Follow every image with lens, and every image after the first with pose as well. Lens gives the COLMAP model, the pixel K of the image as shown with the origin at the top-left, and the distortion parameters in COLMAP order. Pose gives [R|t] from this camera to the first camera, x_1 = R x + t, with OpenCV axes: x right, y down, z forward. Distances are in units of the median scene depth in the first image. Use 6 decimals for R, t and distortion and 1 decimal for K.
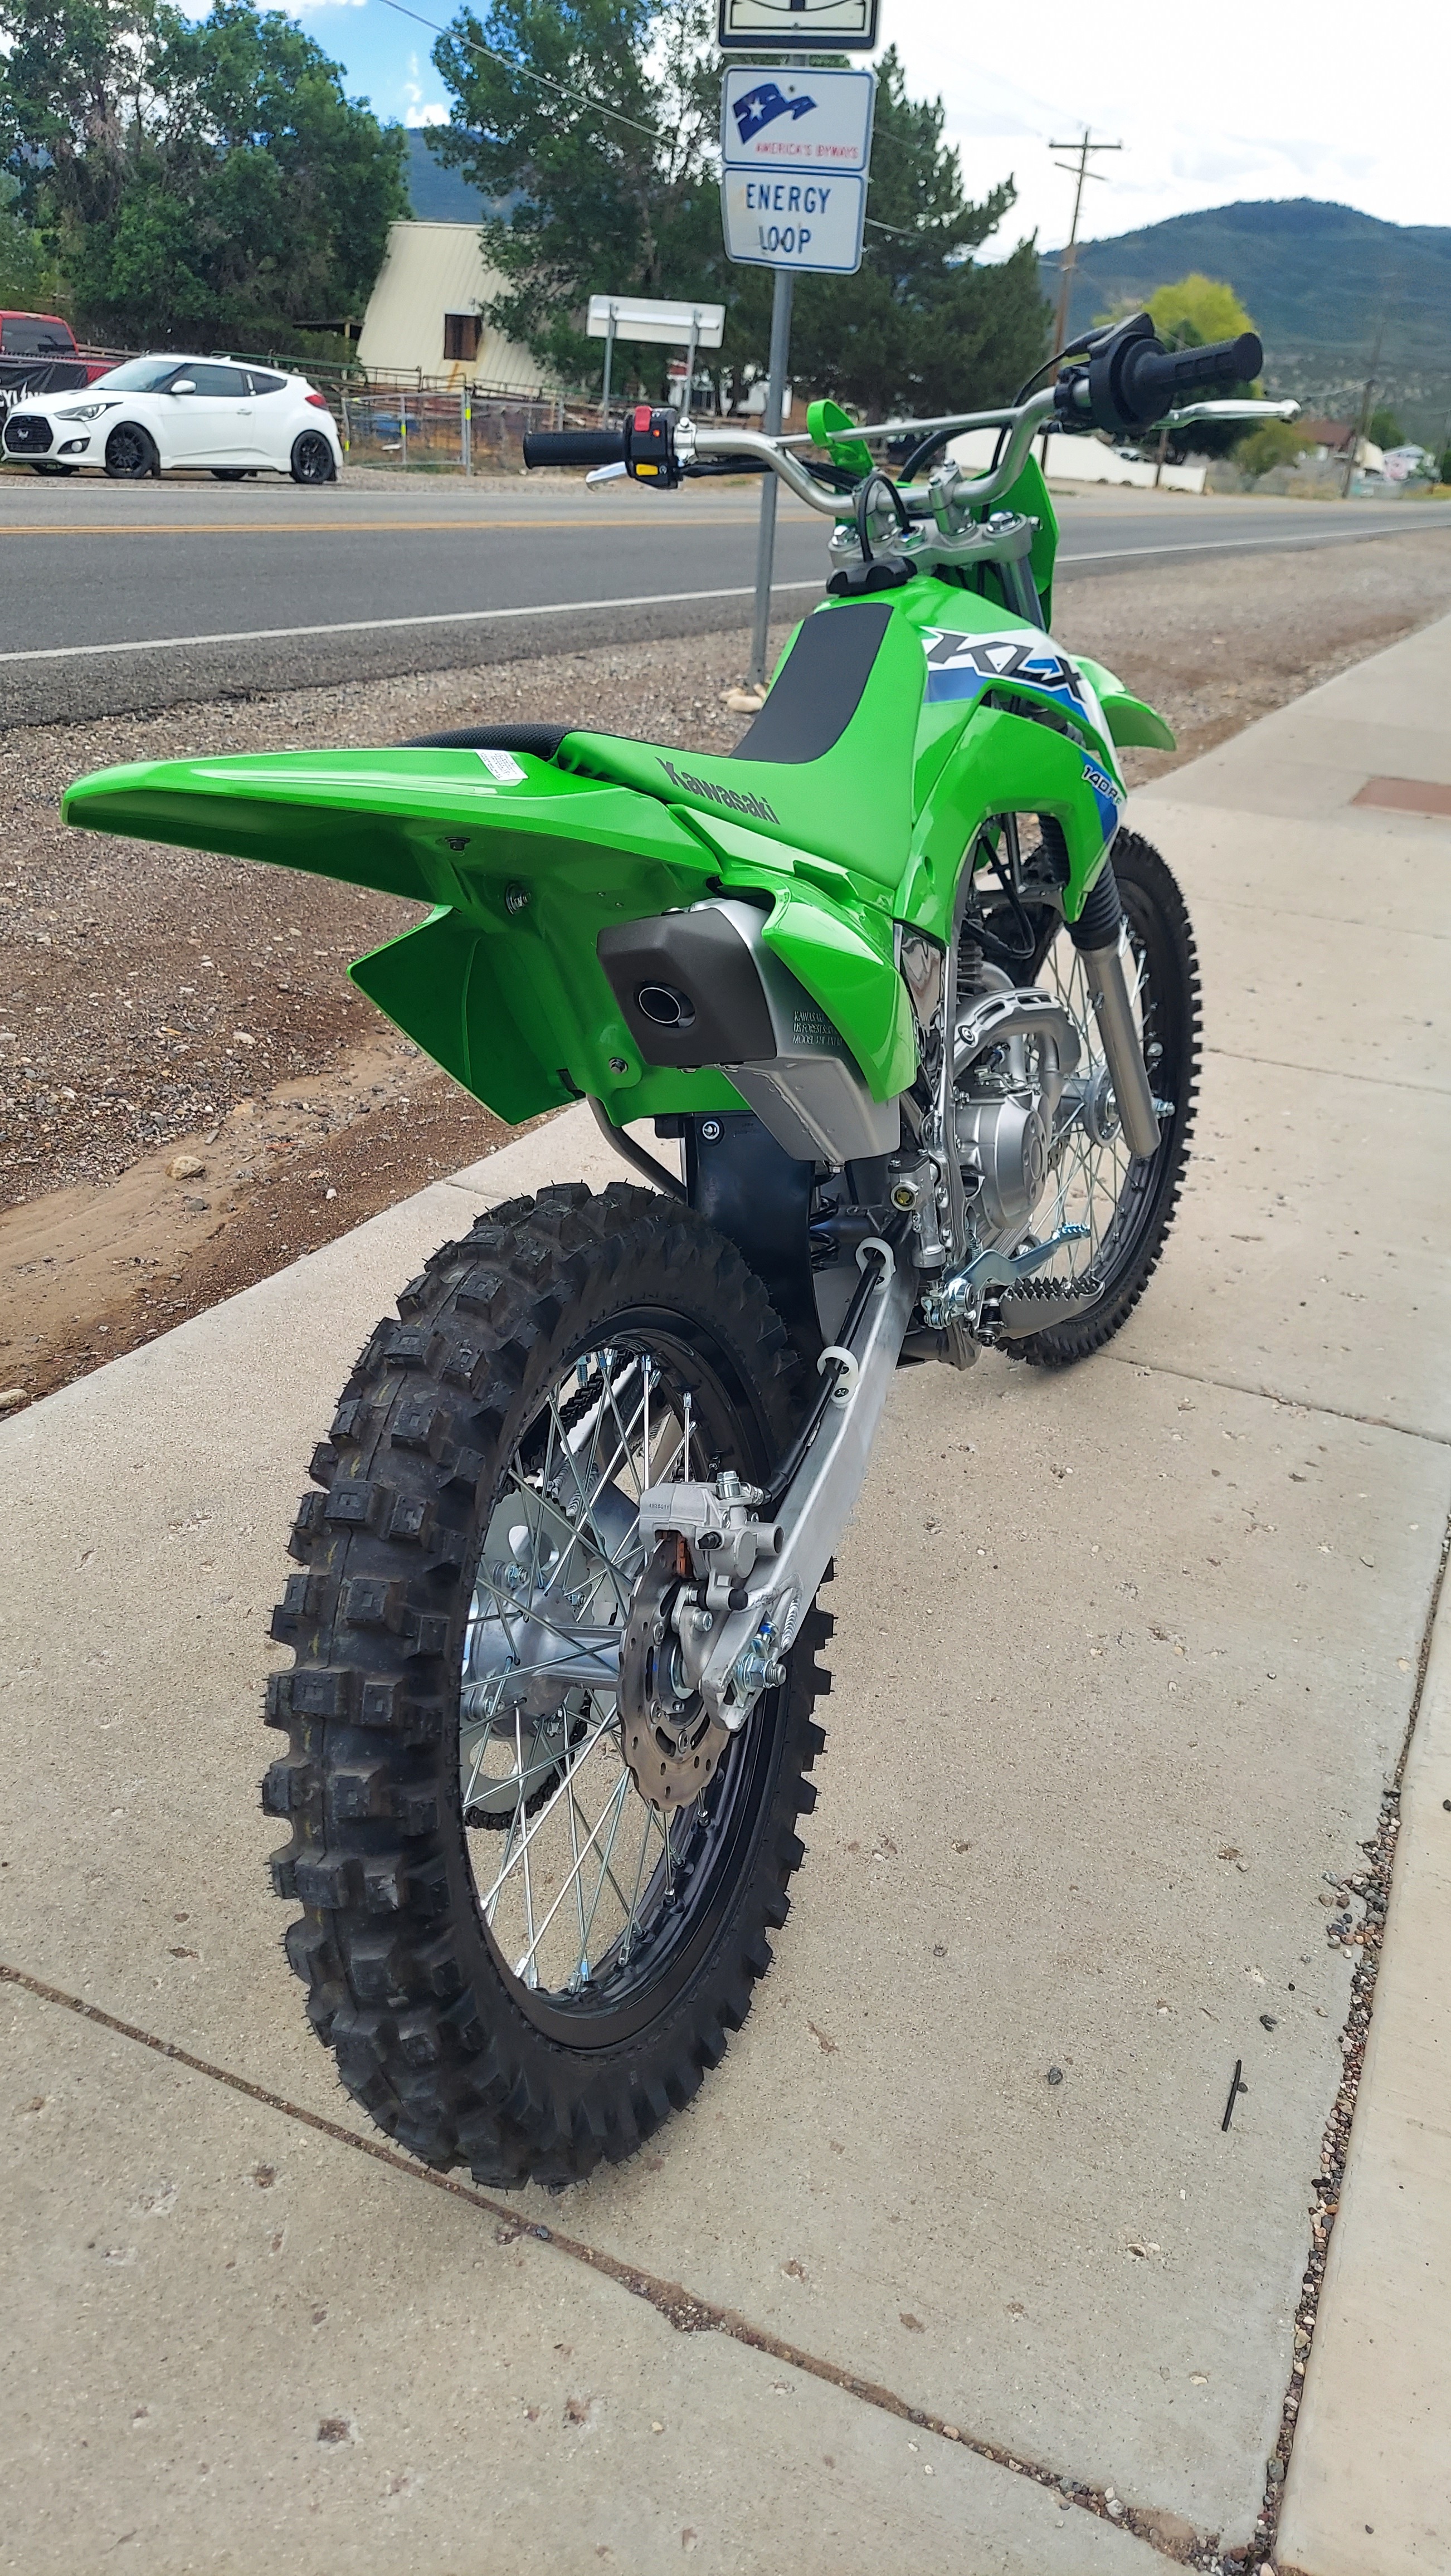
lens RADIAL K [[1844.6, 0, 708.6], [0, 1844.6, 1295.1], [0, 0, 1]] dist [0.078424, -0.090264]
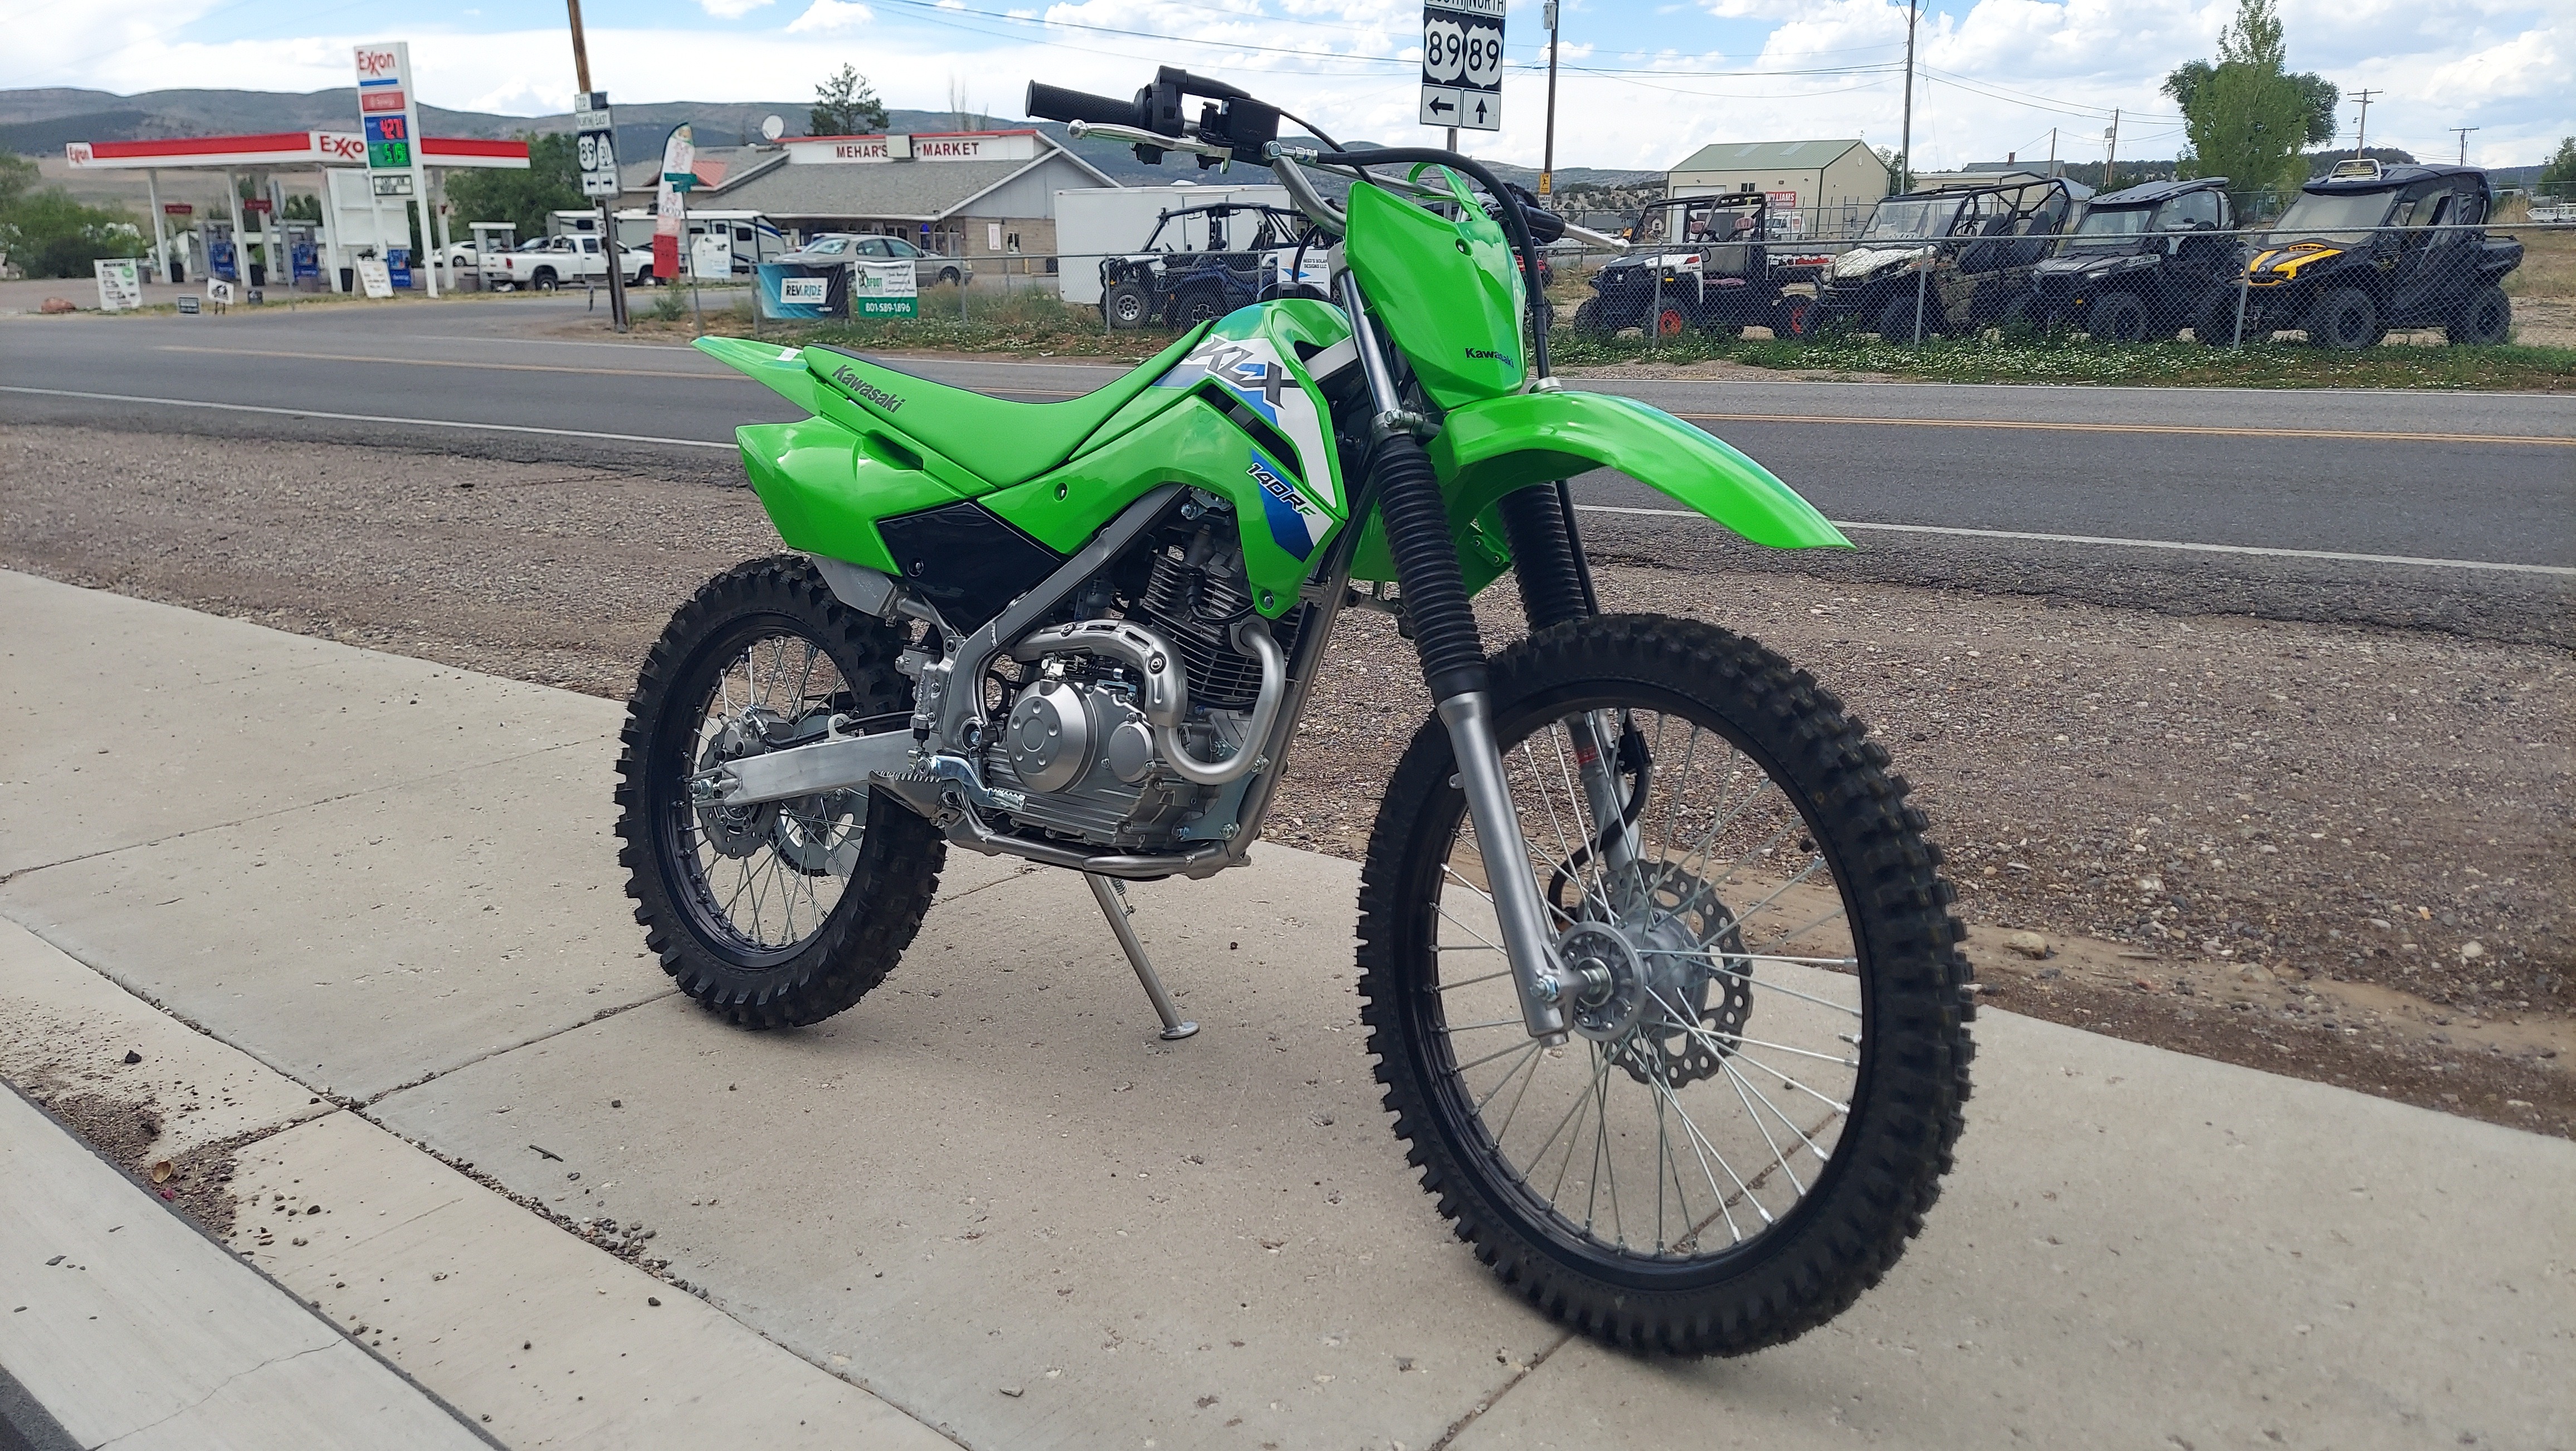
lens RADIAL K [[1844.6, 0, 1293.5], [0, 1844.6, 732.5], [0, 0, 1]] dist [0.078424, -0.090264]
pose [[-0.256295, 0.157525, -0.953677, 0.871570], [-0.407738, 0.876936, 0.254426, -0.307124], [0.876392, 0.454058, -0.160525, 0.908728]]
